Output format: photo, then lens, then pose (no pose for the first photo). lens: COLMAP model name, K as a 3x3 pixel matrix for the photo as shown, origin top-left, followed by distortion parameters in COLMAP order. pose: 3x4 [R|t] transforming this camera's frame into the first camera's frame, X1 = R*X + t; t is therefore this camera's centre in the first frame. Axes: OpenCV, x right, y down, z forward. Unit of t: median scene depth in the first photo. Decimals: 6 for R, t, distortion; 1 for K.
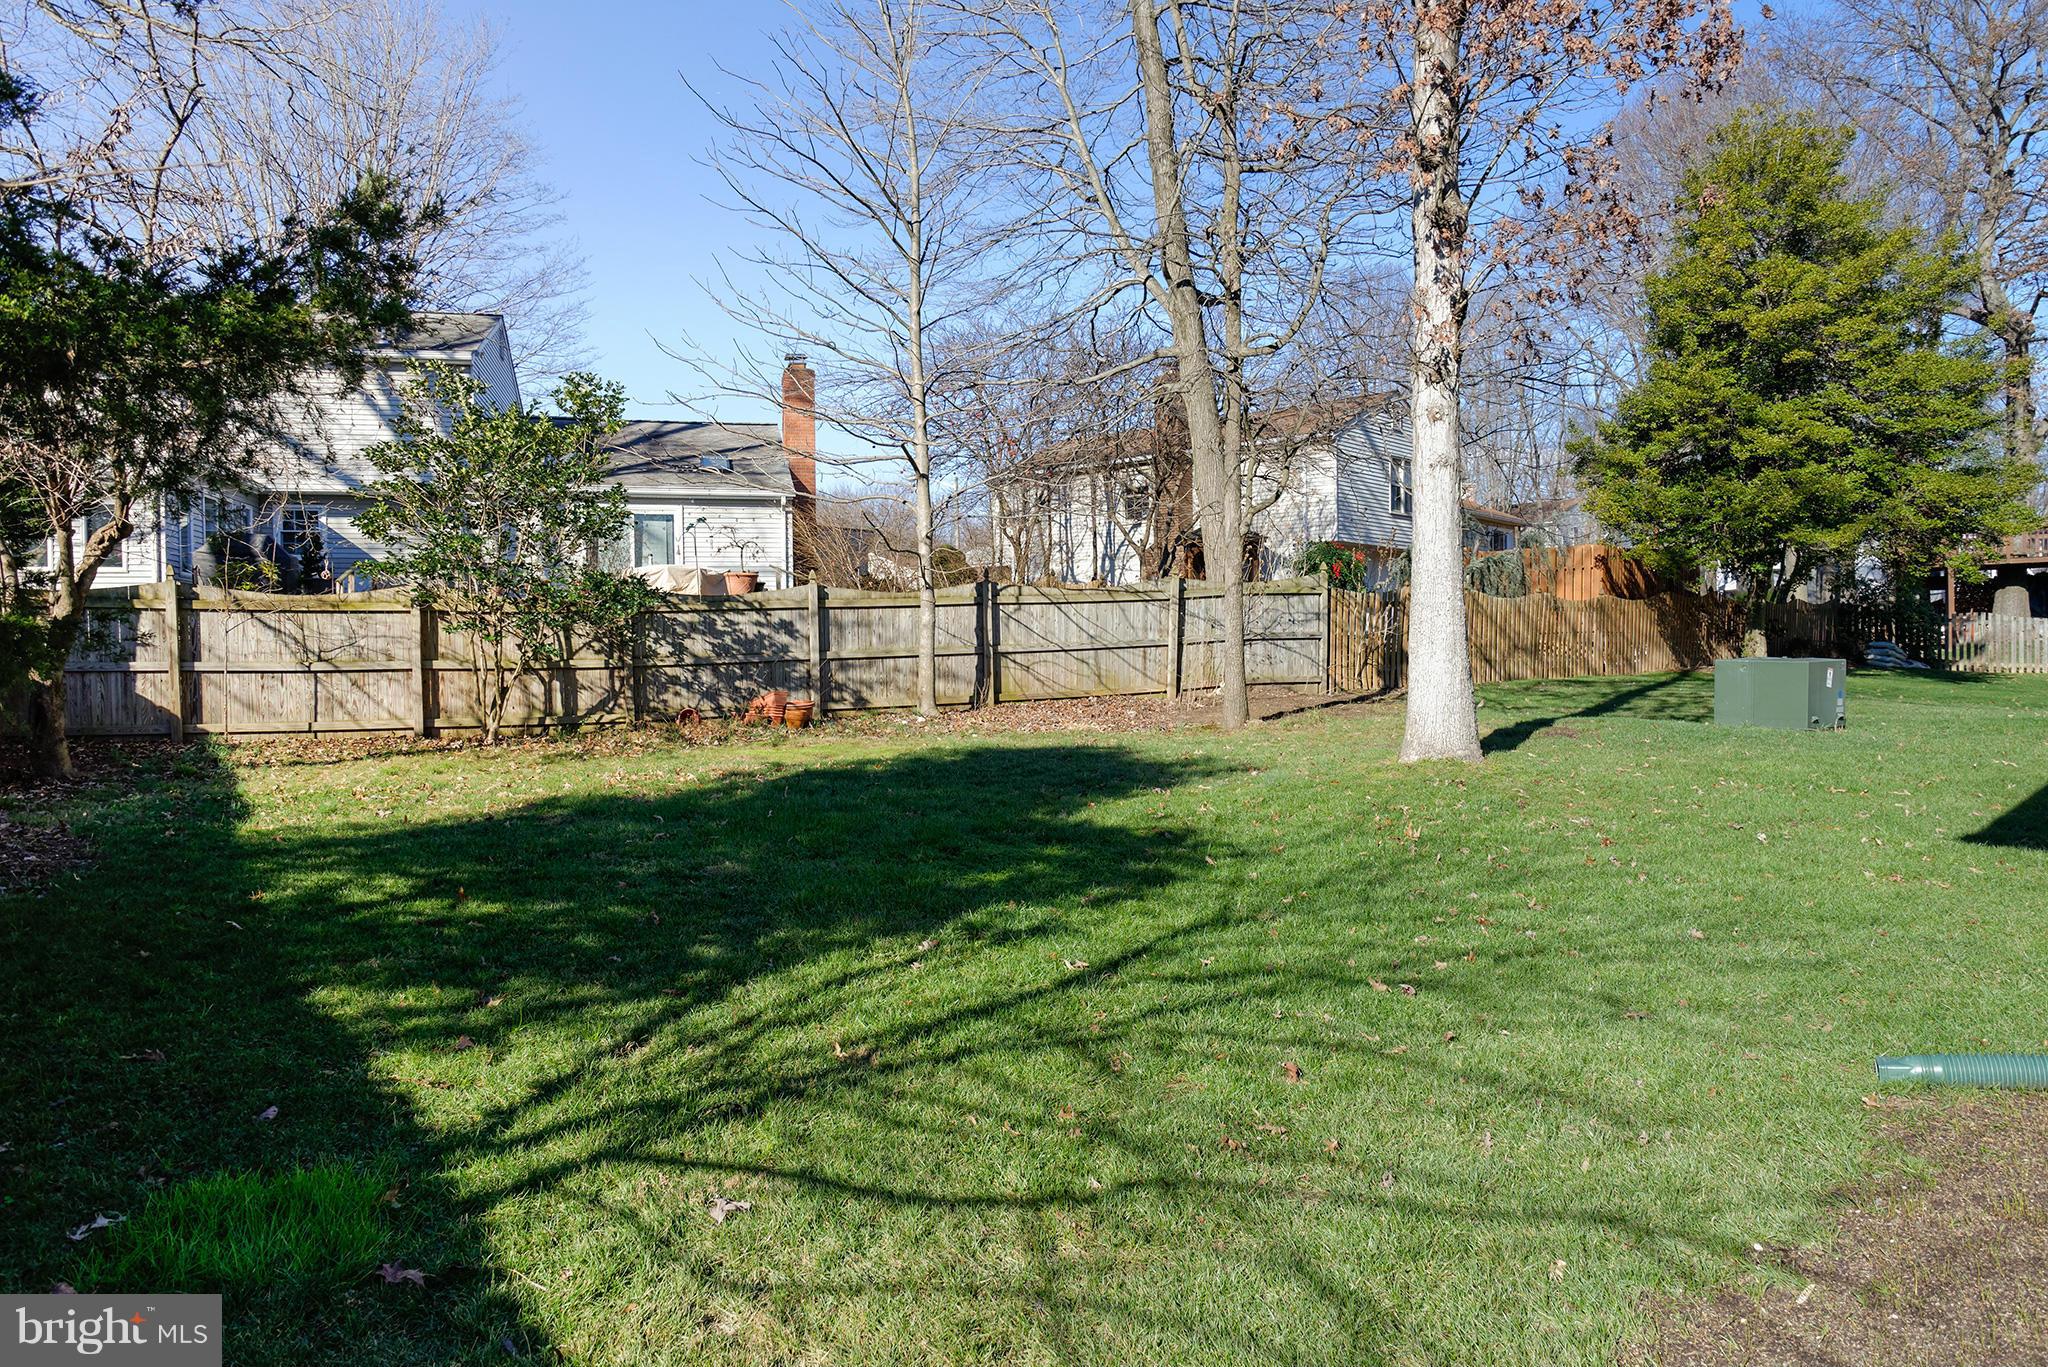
lens RADIAL K [[1434.9, 0, 1007.3], [0, 1434.9, 677.2], [0, 0, 1]] dist [0.010441, -0.001233]
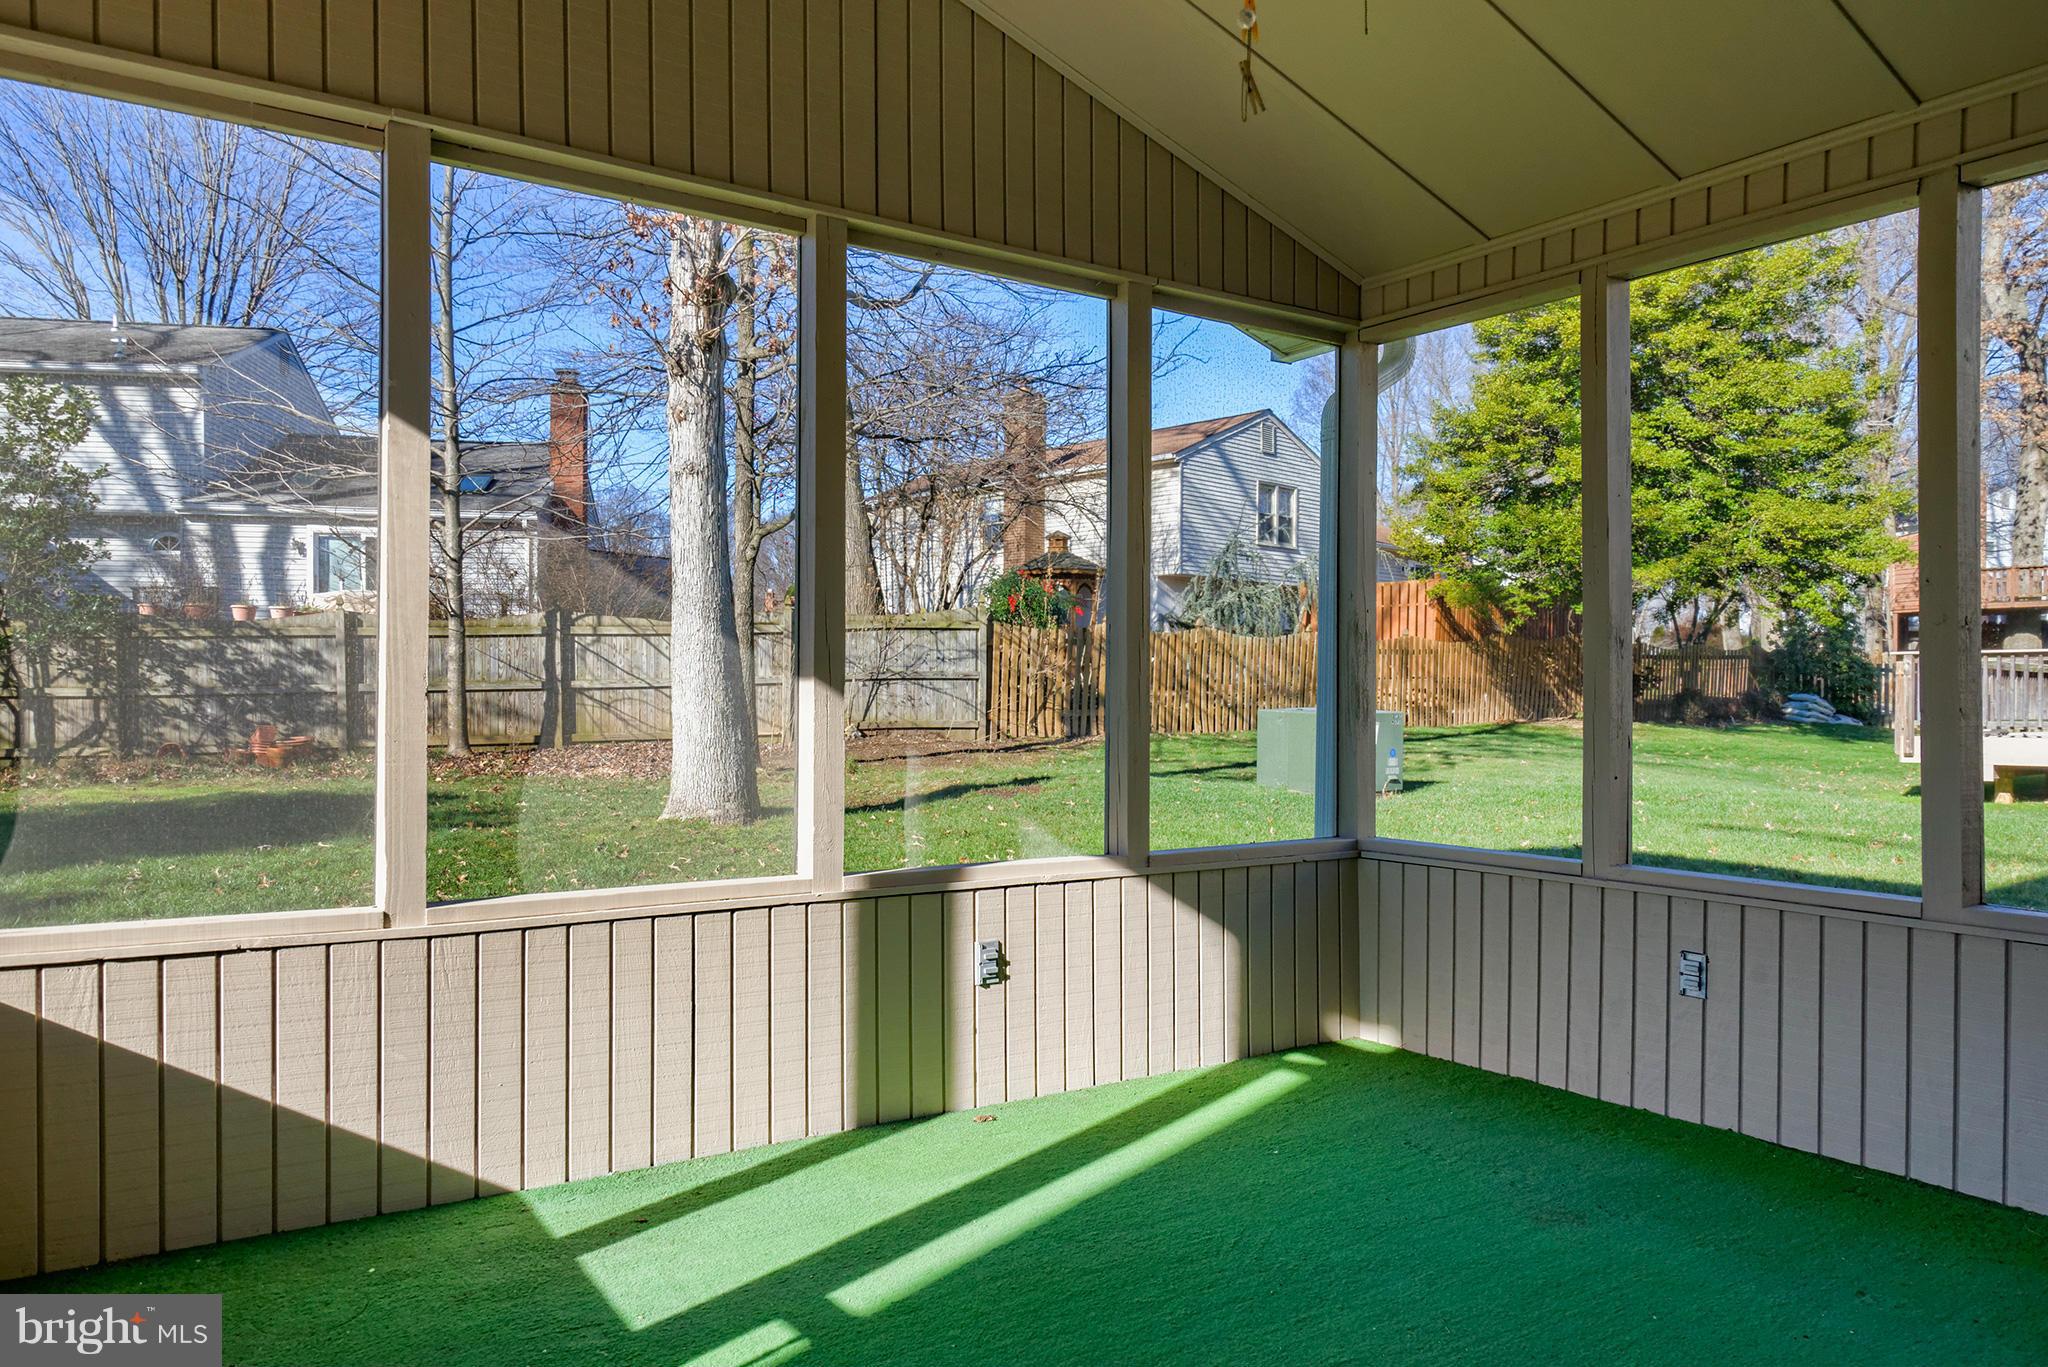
lens RADIAL K [[1434.9, 0, 1038.5], [0, 1434.9, 699.1], [0, 0, 1]] dist [0.010441, -0.001233]
pose [[0.994932, 0.019020, -0.098734, 0.383068], [-0.019761, 0.999783, -0.006539, -0.010344], [0.098589, 0.008457, 0.995092, 0.123492]]
